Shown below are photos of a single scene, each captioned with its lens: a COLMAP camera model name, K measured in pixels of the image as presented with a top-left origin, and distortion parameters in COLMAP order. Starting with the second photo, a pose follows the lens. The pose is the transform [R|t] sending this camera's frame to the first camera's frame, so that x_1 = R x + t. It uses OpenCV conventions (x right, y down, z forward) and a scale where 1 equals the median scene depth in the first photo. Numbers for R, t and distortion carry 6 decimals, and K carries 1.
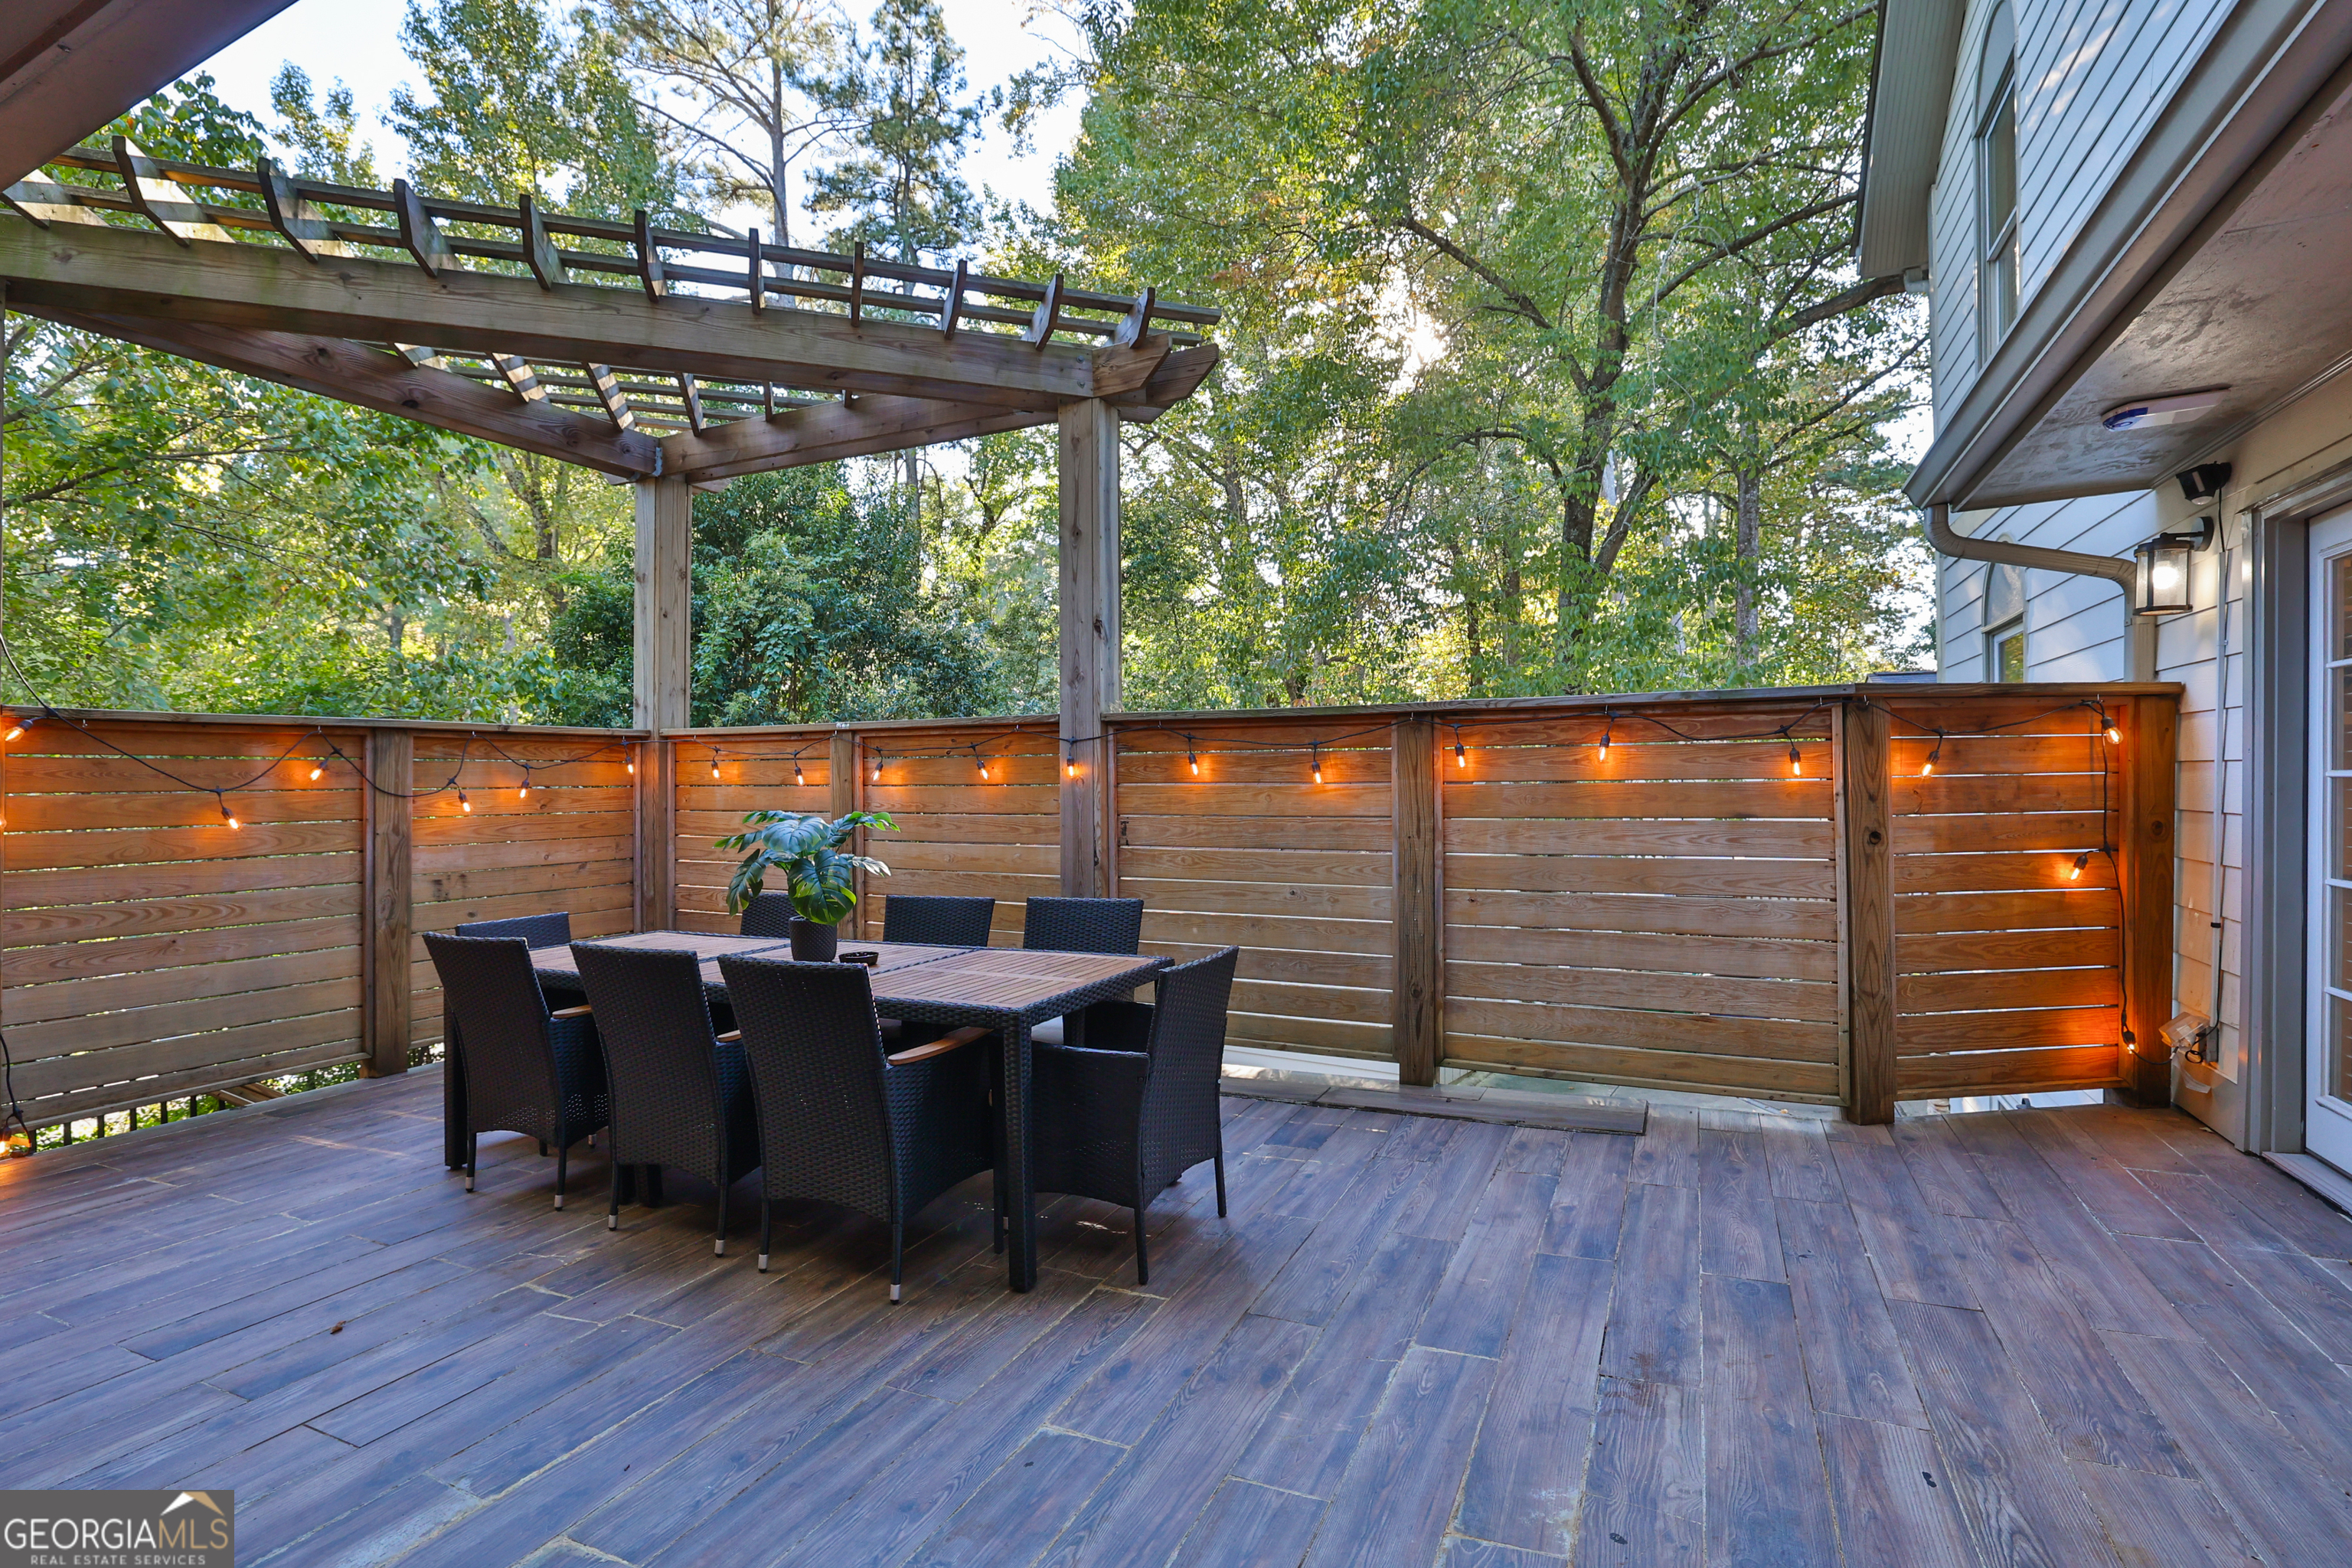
lens RADIAL K [[1049.0, 0, 1189.6], [0, 1049.0, 792.2], [0, 0, 1]] dist [-0.024231, 0.008933]
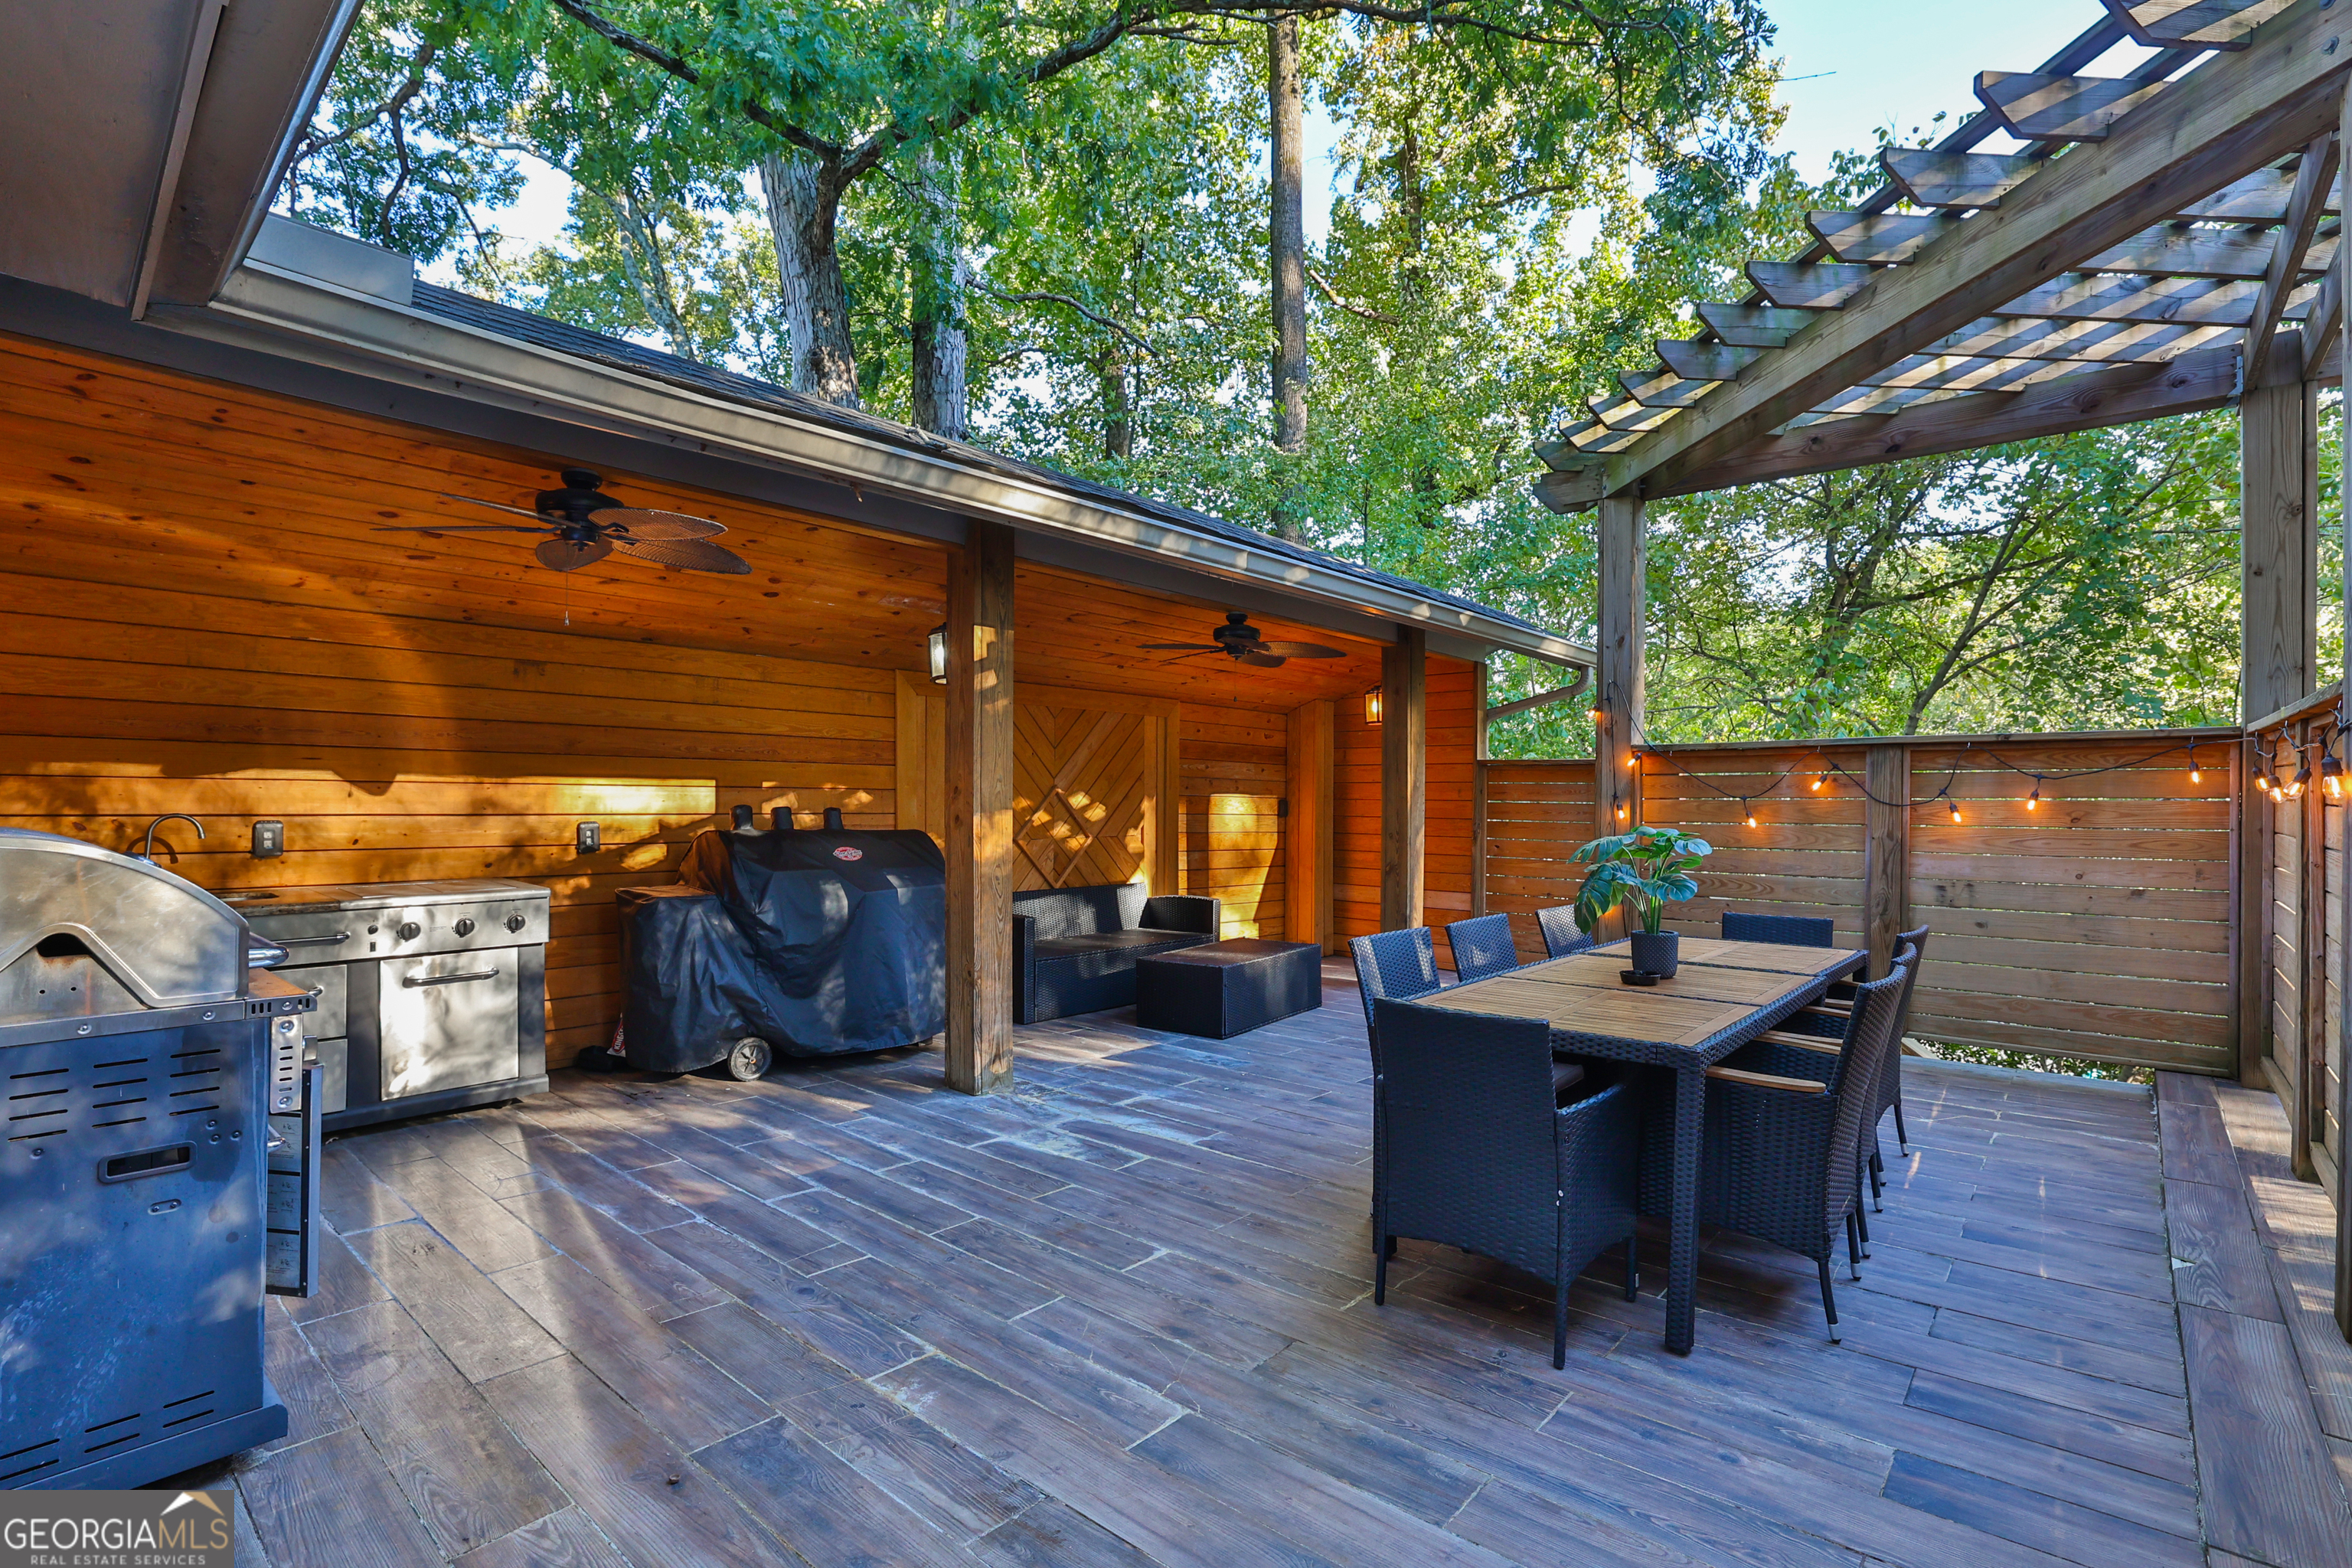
lens RADIAL K [[1049.0, 0, 1189.0], [0, 1049.0, 784.6], [0, 0, 1]] dist [-0.024231, 0.008933]
pose [[-0.233453, -0.001986, -0.972366, 1.133184], [-0.004944, 0.999987, -0.000856, -0.030234], [0.972356, 0.004607, -0.233460, 1.228443]]
